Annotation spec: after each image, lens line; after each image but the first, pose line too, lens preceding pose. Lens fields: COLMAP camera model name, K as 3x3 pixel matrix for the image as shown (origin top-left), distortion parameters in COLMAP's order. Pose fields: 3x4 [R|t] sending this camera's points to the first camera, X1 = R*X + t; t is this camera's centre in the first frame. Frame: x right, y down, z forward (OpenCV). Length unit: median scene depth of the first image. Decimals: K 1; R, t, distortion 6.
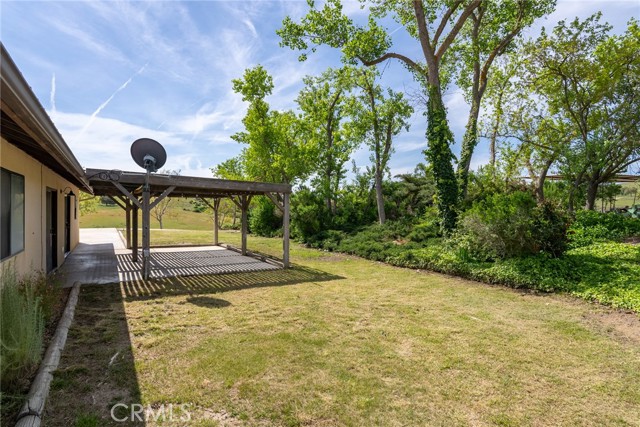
lens RADIAL K [[357.8, 0, 320.0], [0, 357.8, 213.5], [0, 0, 1]] dist [-0.001759, 0.000077]
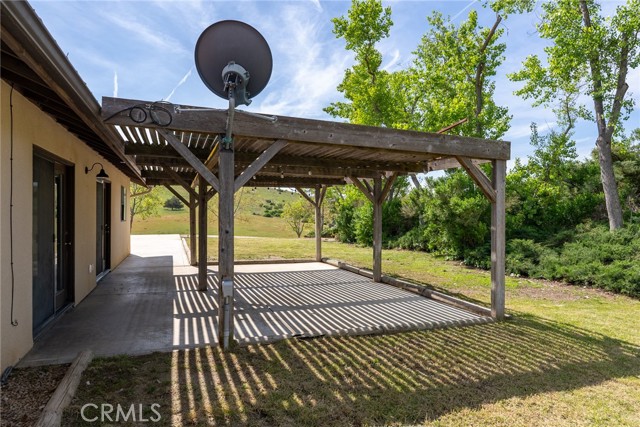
lens RADIAL K [[425.6, 0, 320.0], [0, 425.6, 213.5], [0, 0, 1]] dist [0.003576, -0.000510]
pose [[0.978910, -0.006166, -0.204200, -0.134118], [0.003787, 0.999920, -0.012039, 0.012275], [0.204258, 0.011012, 0.978855, 0.256248]]
